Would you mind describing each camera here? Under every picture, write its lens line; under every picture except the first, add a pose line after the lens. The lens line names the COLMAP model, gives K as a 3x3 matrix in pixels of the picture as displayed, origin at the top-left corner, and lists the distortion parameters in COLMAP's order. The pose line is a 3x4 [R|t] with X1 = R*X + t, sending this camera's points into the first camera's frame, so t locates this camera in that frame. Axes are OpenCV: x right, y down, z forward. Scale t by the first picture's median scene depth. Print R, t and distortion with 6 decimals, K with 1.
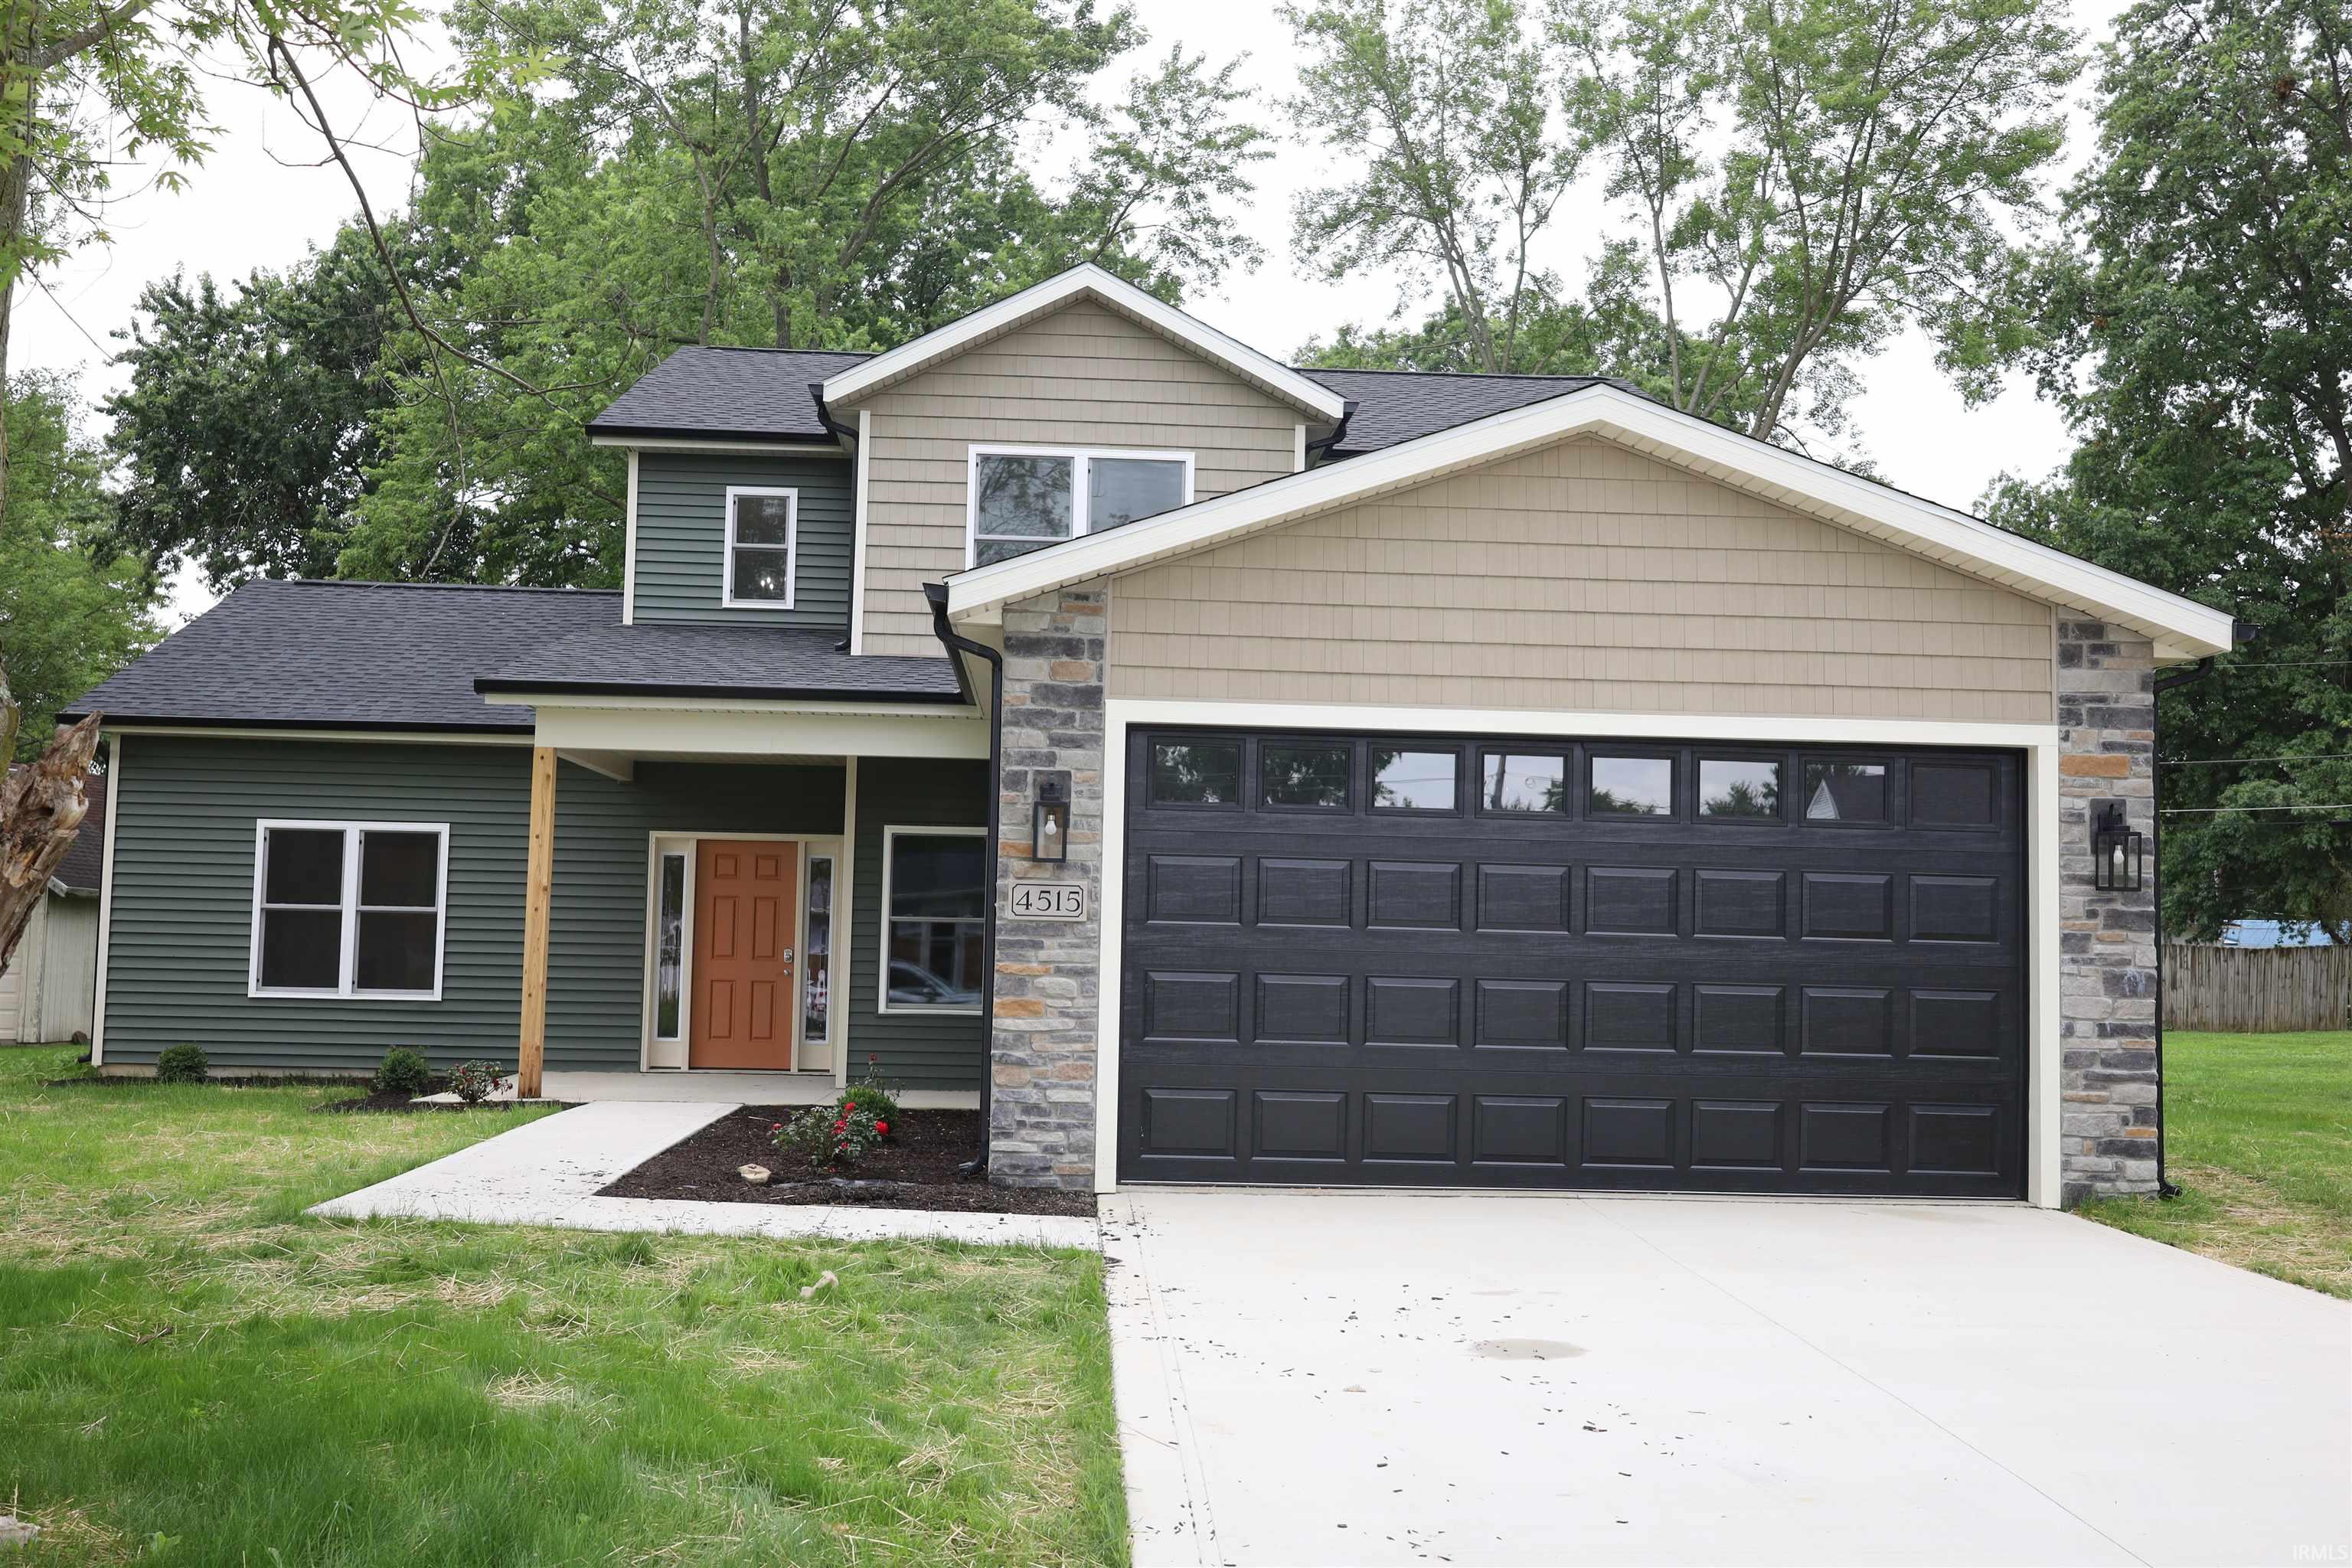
lens RADIAL K [[2340.4, 0, 1176.6], [0, 2340.4, 786.5], [0, 0, 1]] dist [-0.028305, 0.000000]
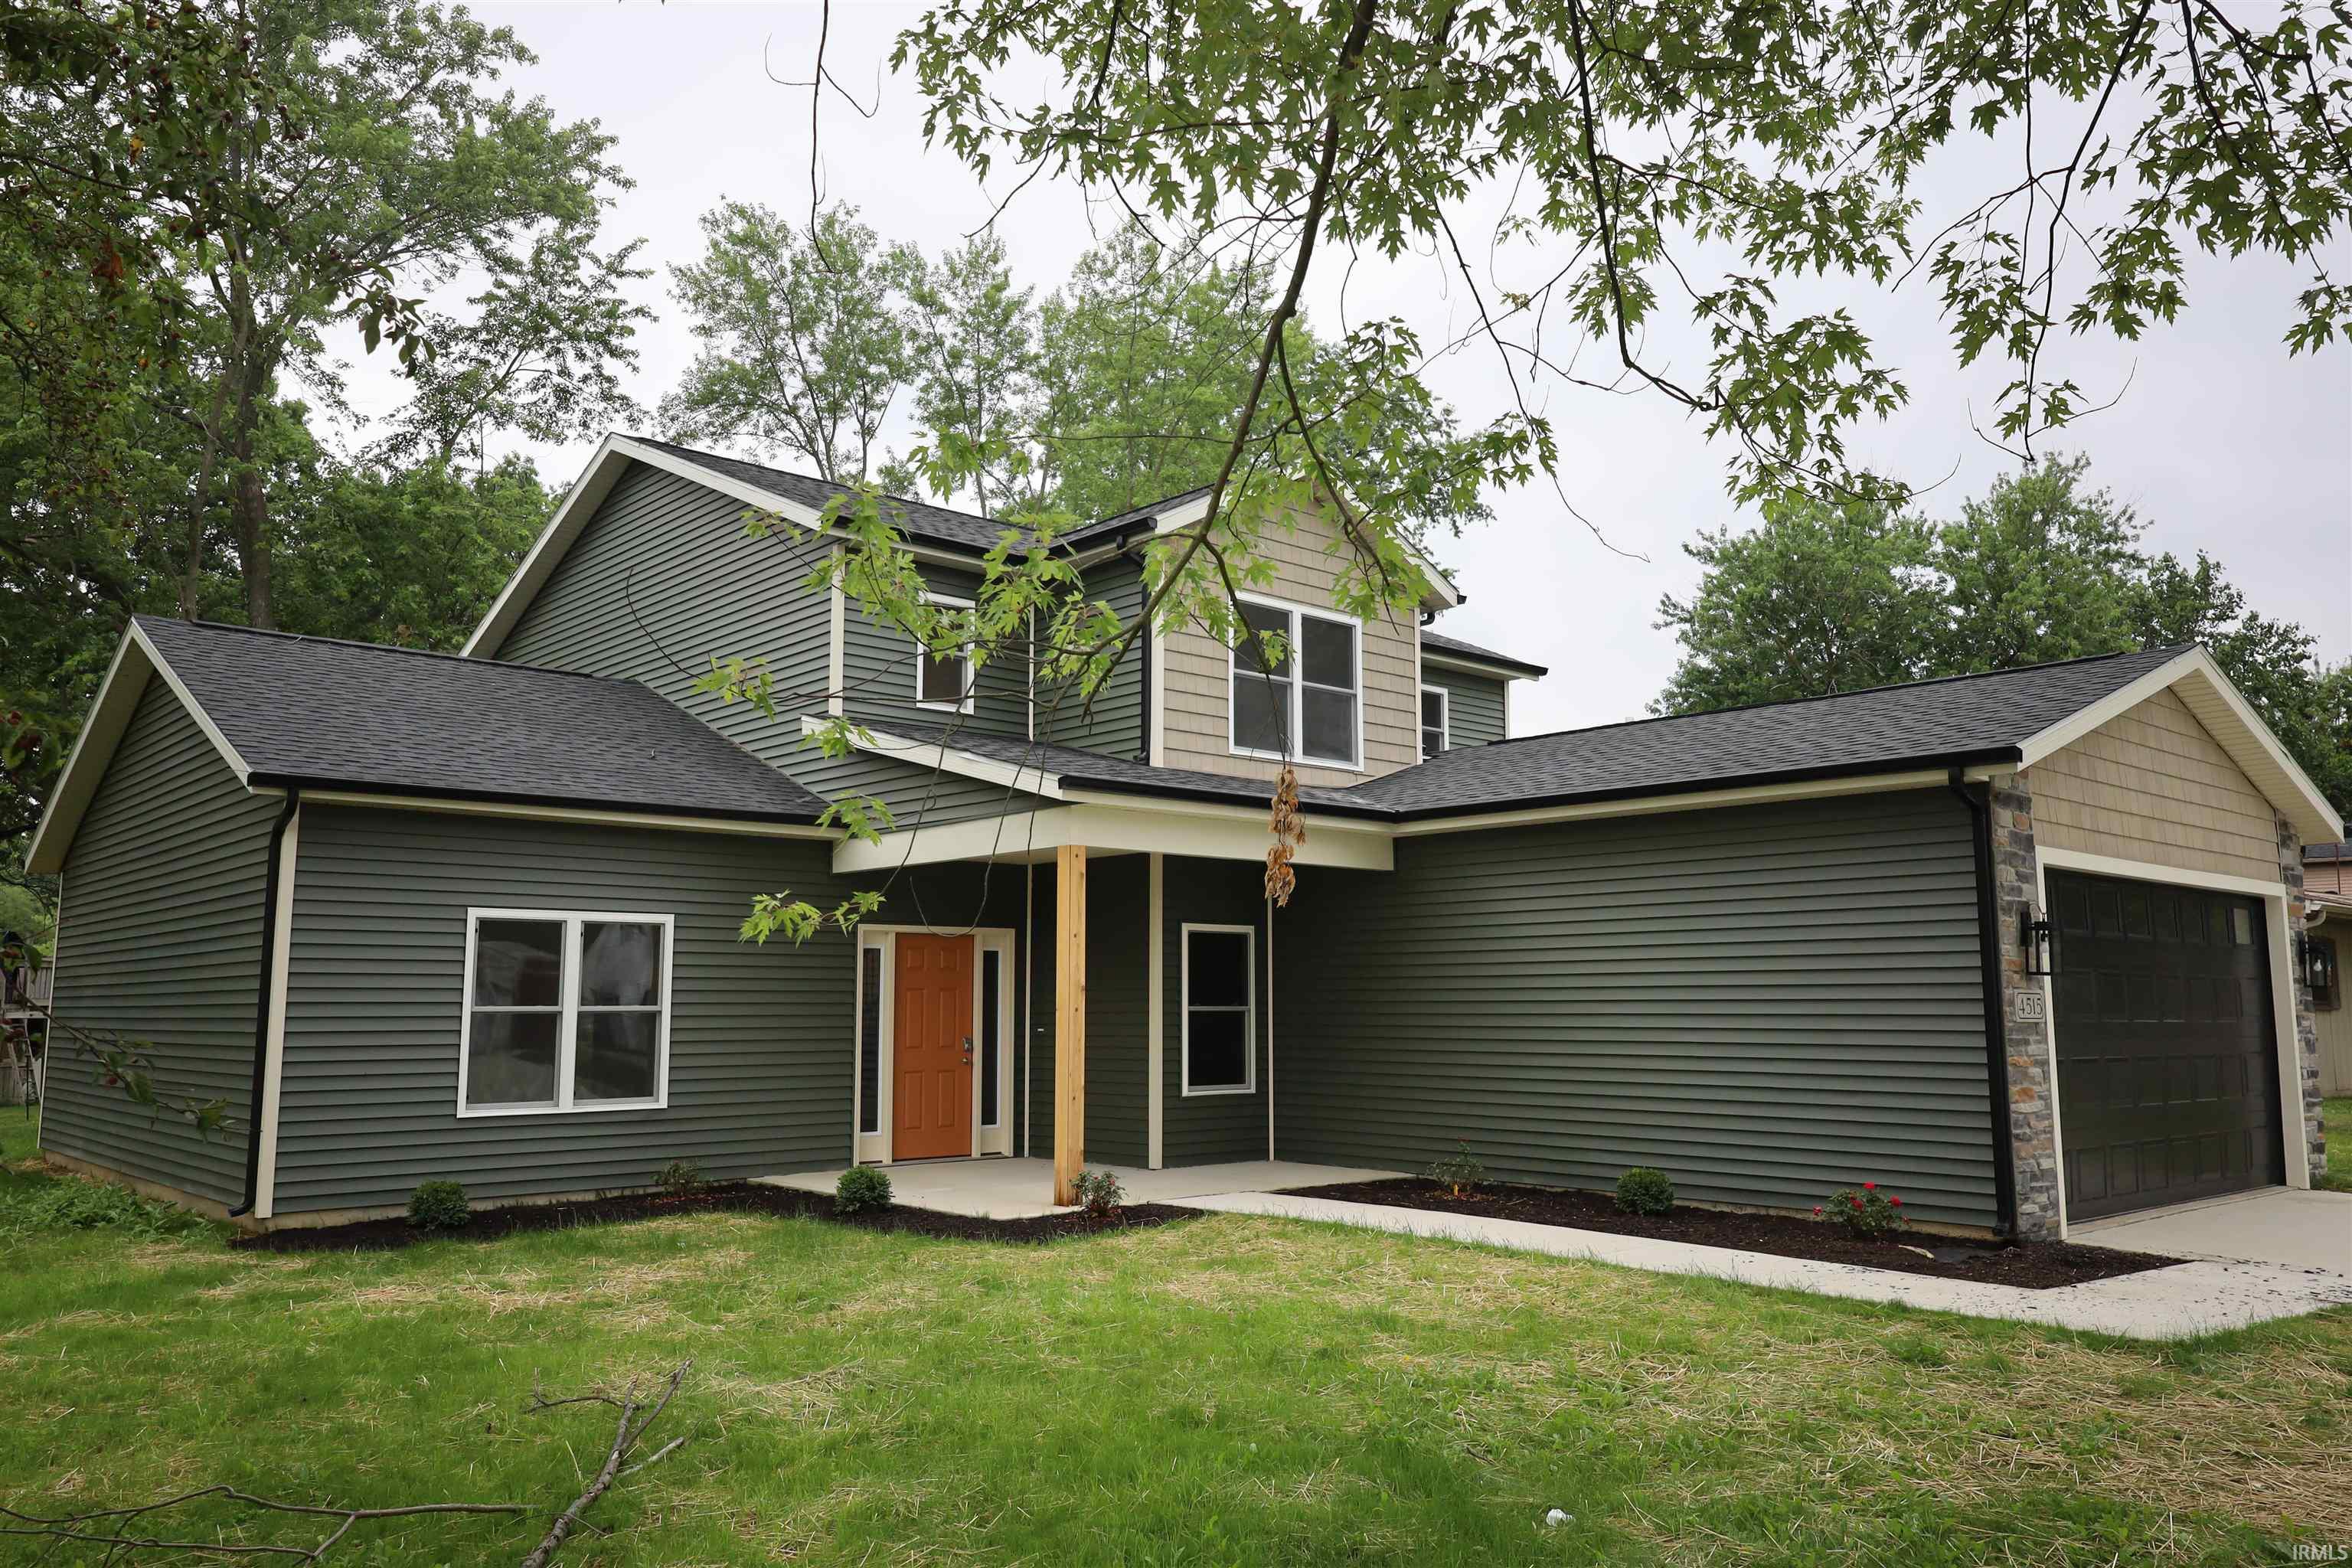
lens RADIAL K [[1730.6, 0, 1176.8], [0, 1730.6, 780.3], [0, 0, 1]] dist [0.009295, 0.001256]
pose [[0.782708, 0.058484, 0.619635, -0.587012], [-0.027400, 0.997848, -0.059571, -0.001685], [-0.621785, 0.029649, 0.782627, 0.337430]]
